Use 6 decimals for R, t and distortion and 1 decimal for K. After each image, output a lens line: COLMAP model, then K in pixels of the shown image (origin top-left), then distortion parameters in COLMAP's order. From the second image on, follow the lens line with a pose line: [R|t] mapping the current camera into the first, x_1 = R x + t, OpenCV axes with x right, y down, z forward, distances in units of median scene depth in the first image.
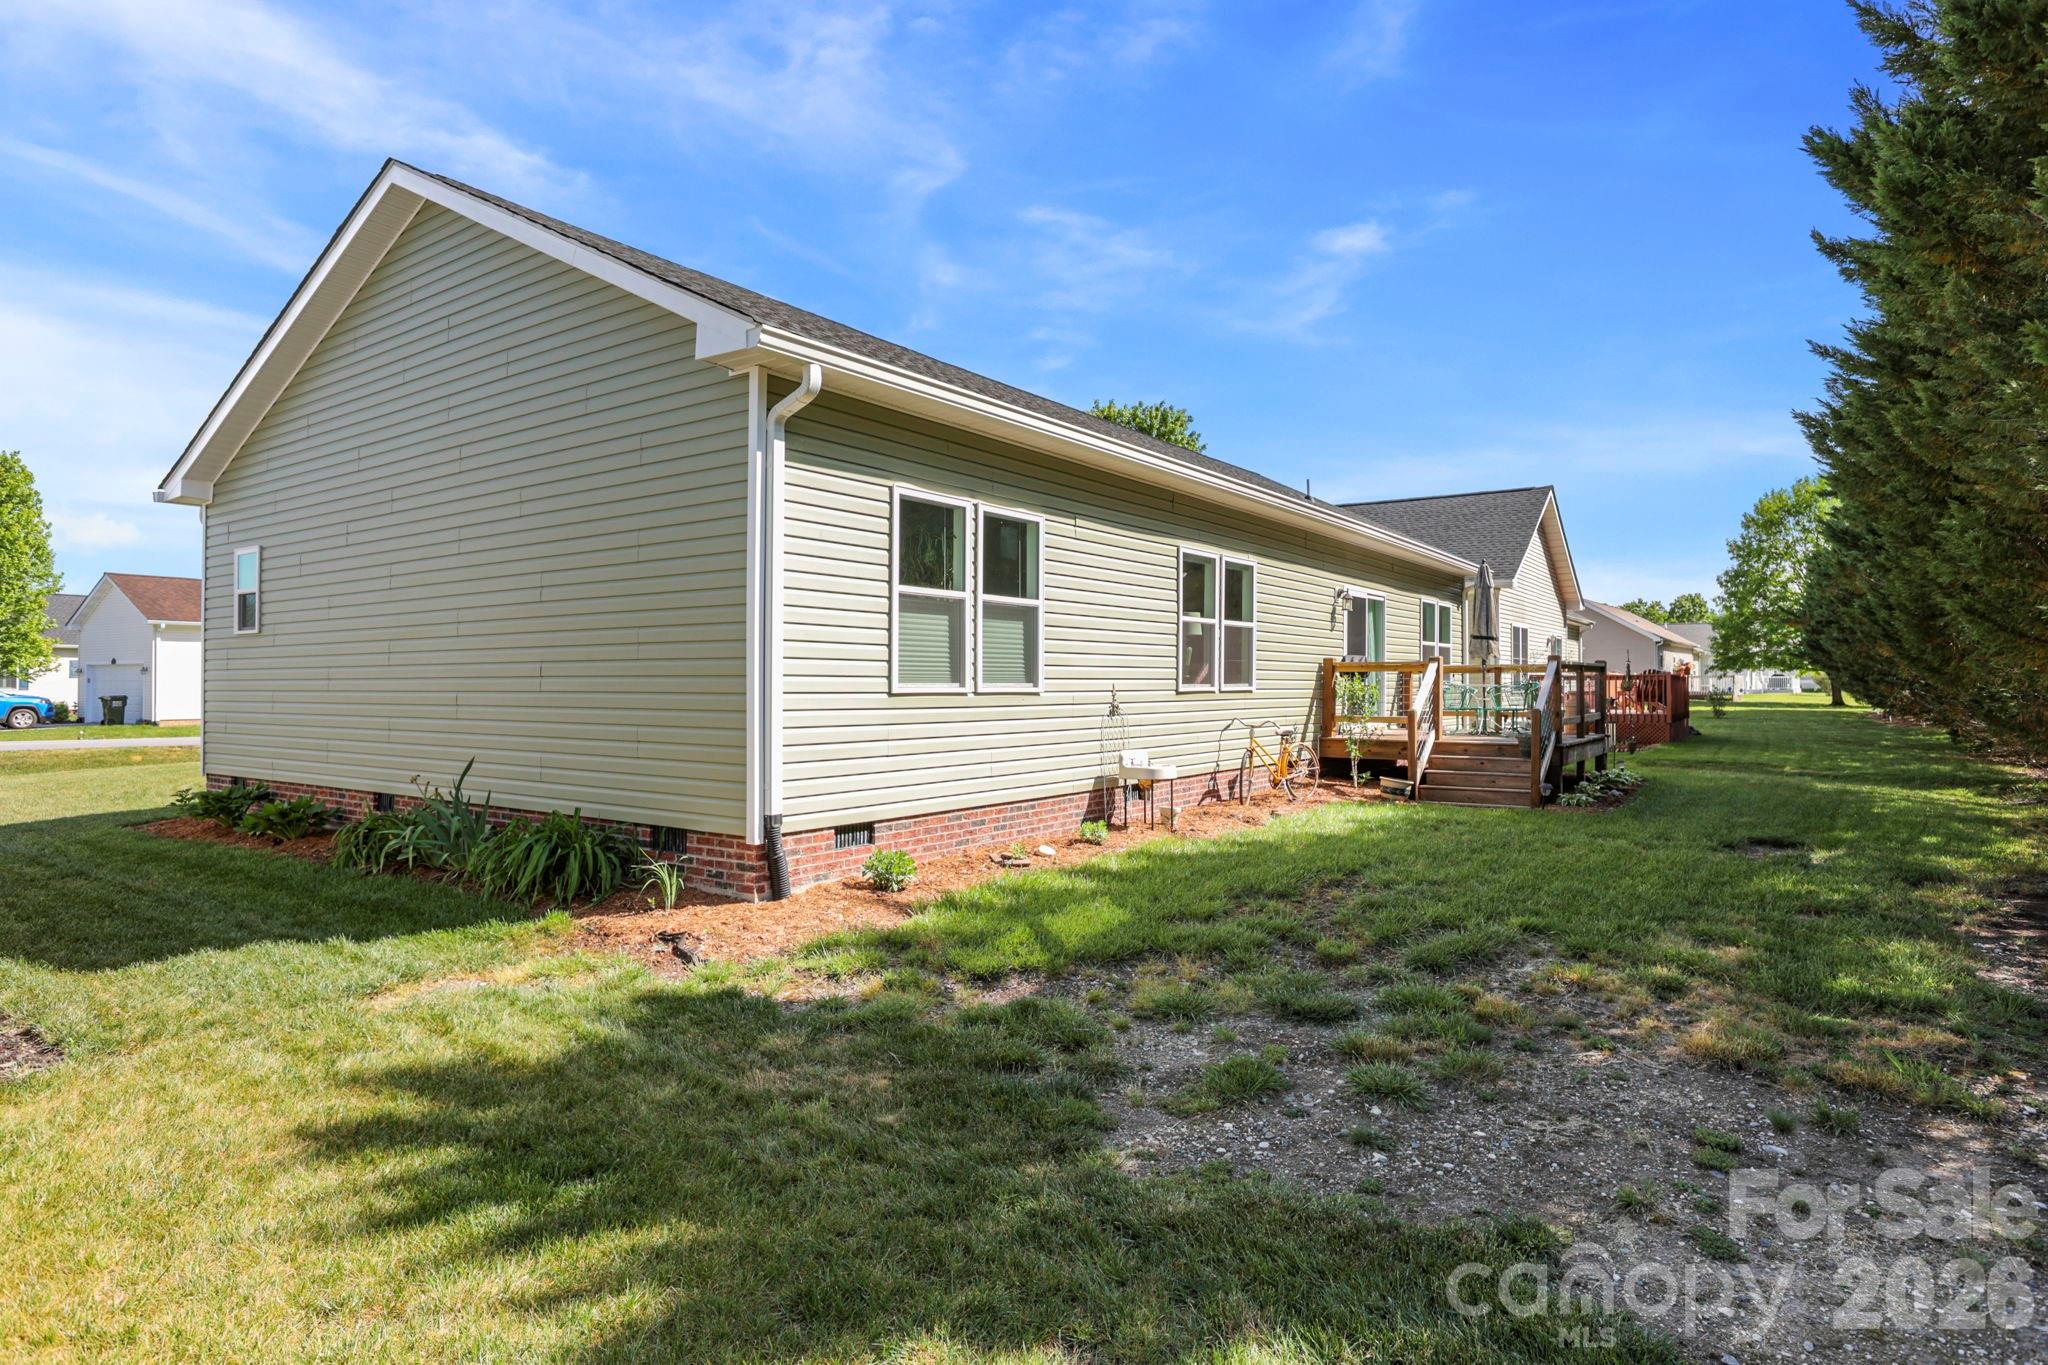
lens RADIAL K [[1136.0, 0, 1016.0], [0, 1136.0, 677.3], [0, 0, 1]] dist [-0.031483, 0.000587]
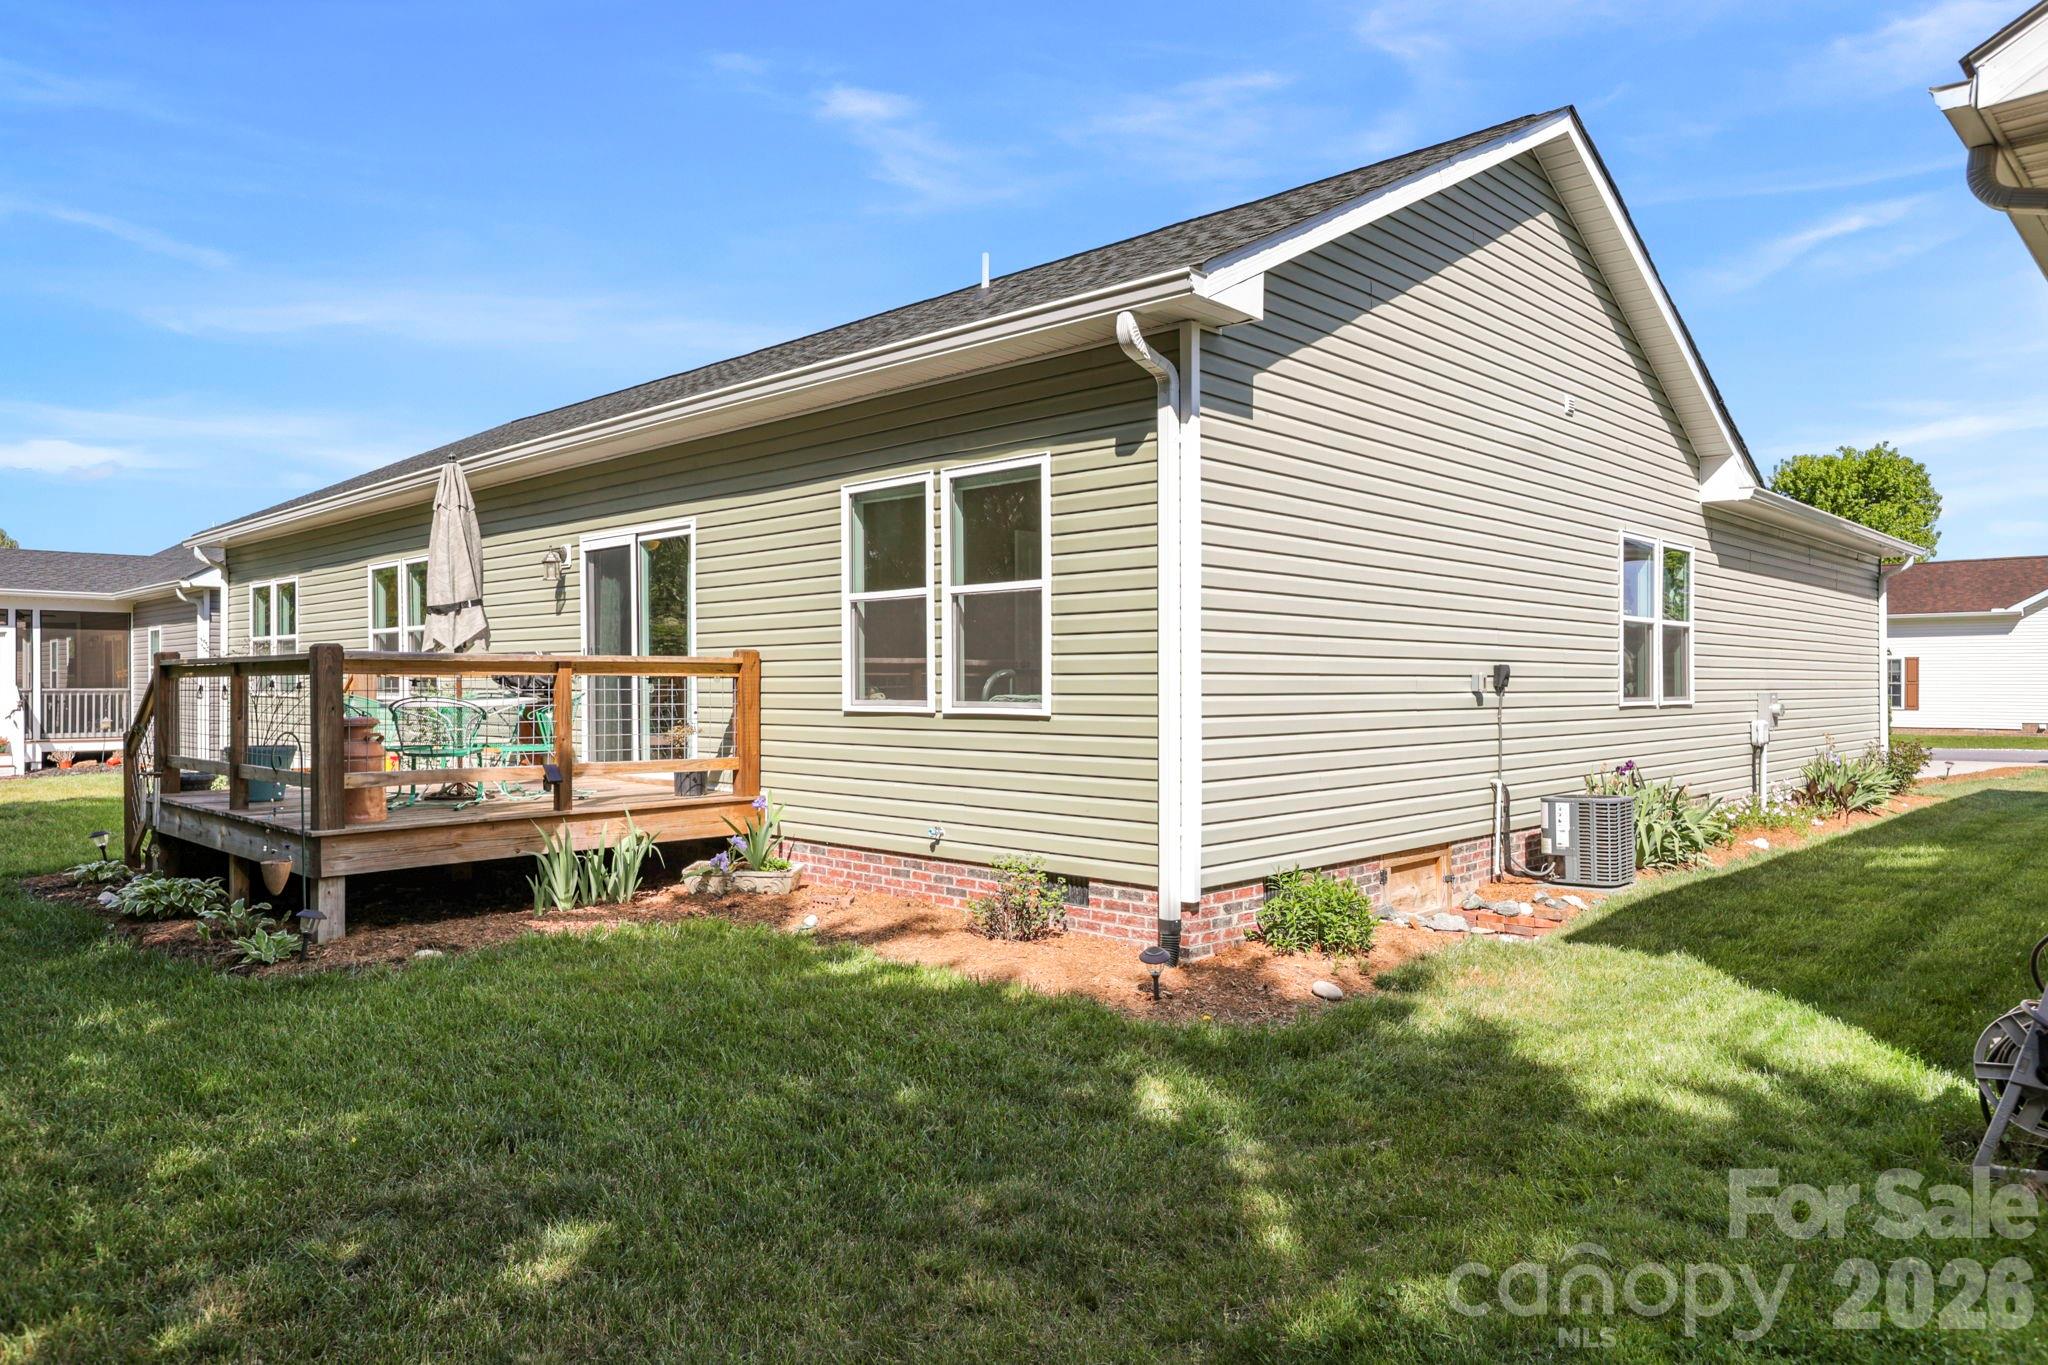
lens RADIAL K [[1323.7, 0, 1025.9], [0, 1323.7, 690.2], [0, 0, 1]] dist [-0.005986, -0.000488]
pose [[-0.146022, -0.008790, -0.989242, 0.792292], [-0.010210, 0.999921, -0.007377, 0.004744], [0.989229, 0.009023, -0.146100, 1.098956]]
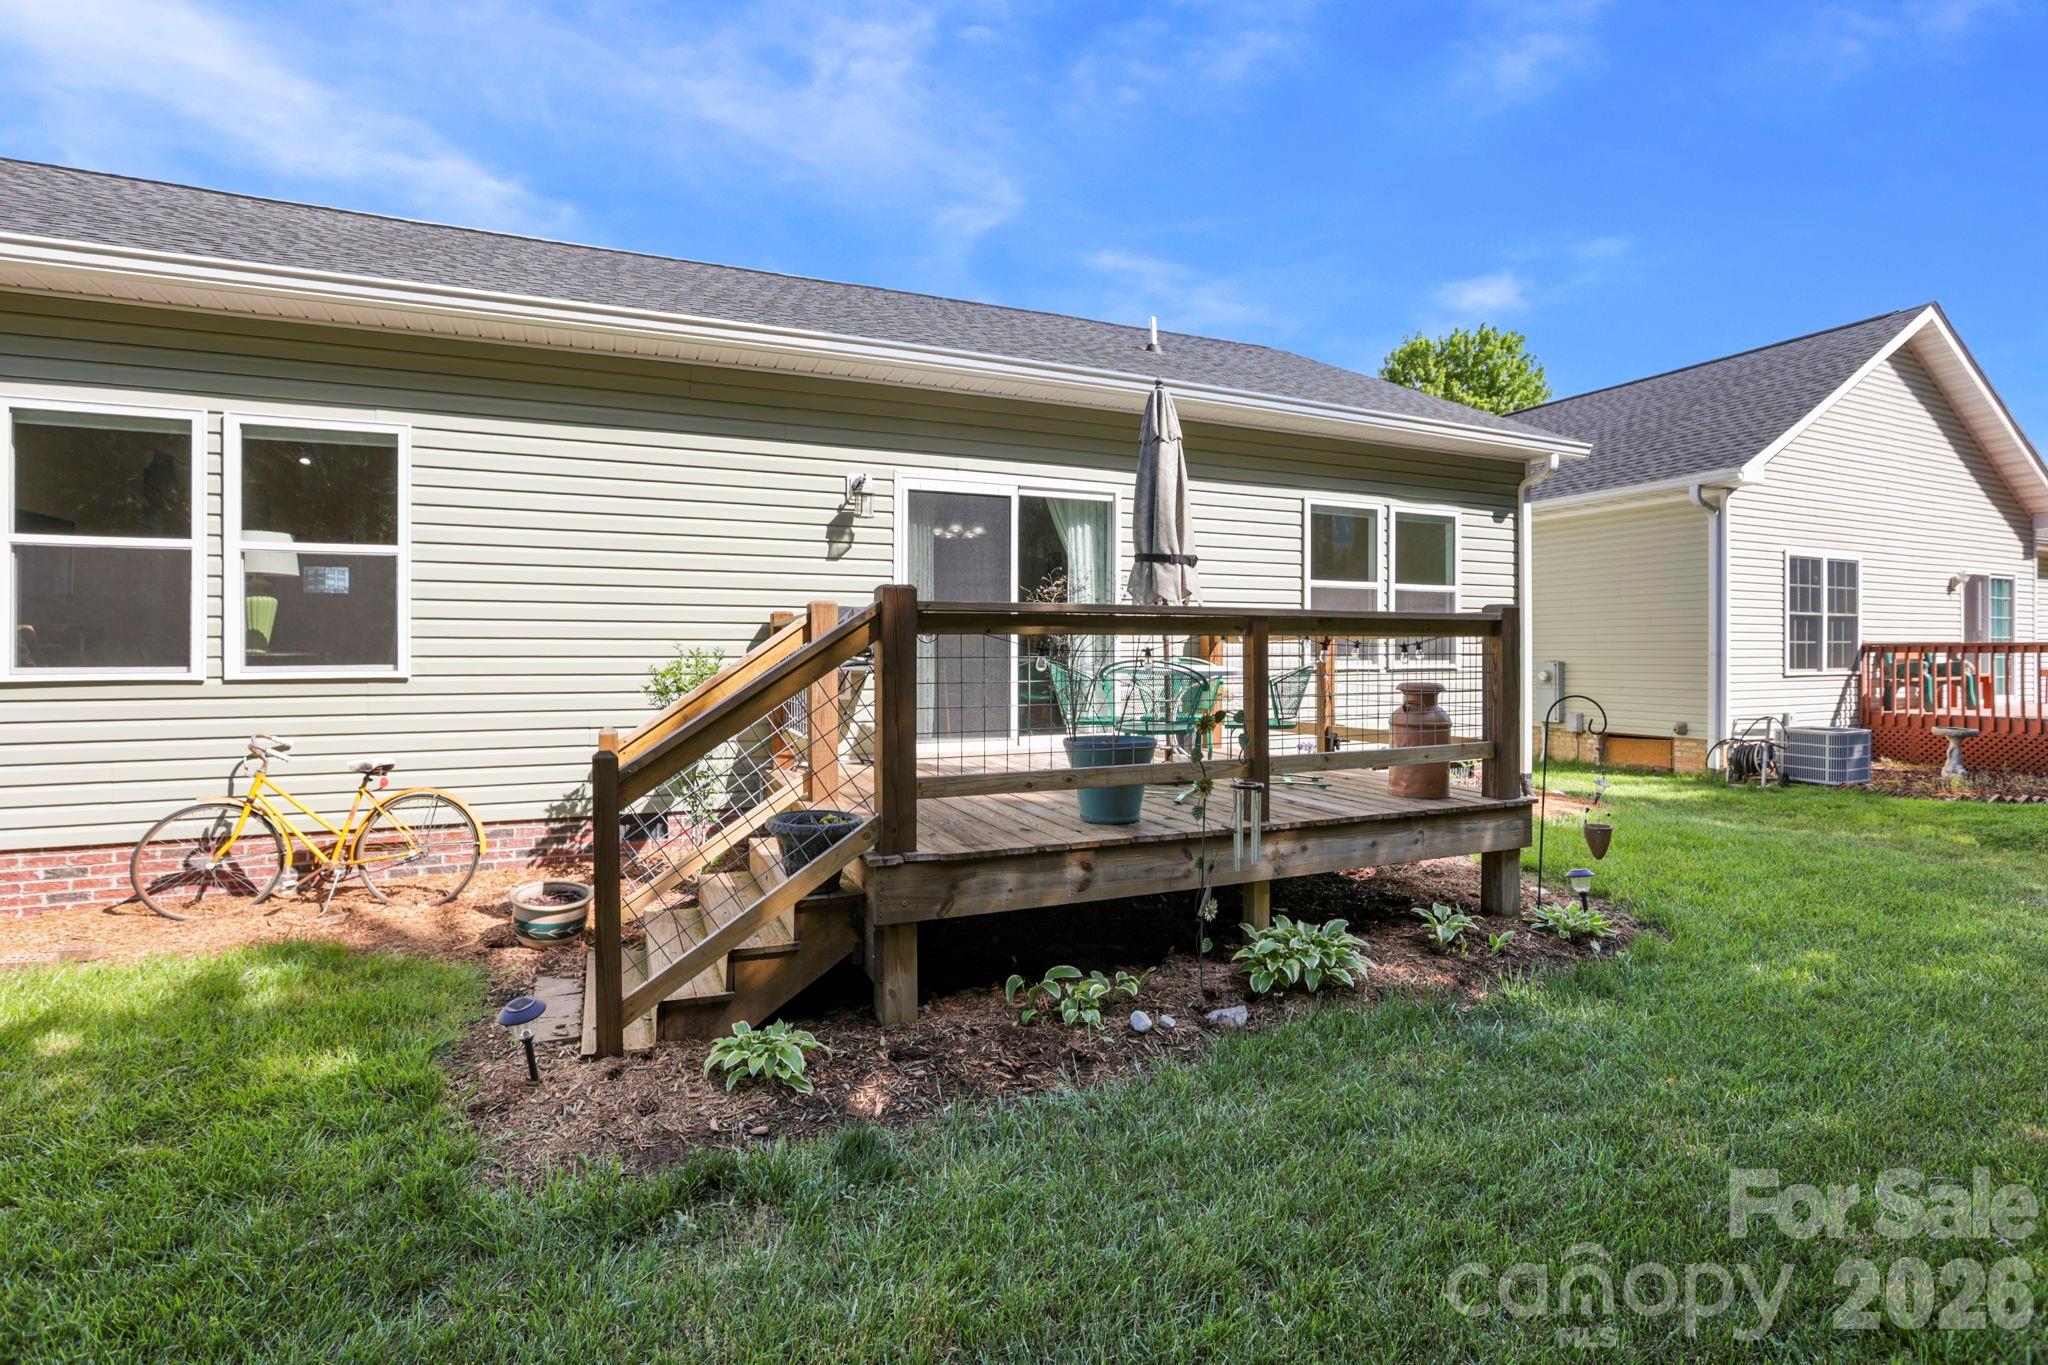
lens RADIAL K [[774.5, 0, 1023.8], [0, 774.5, 668.0], [0, 0, 1]] dist [-0.020049, -0.000234]
pose [[0.824153, 0.002444, -0.566362, 0.596062], [0.005315, 0.999913, 0.012049, 0.003979], [0.566342, -0.012940, 0.824069, 0.825388]]
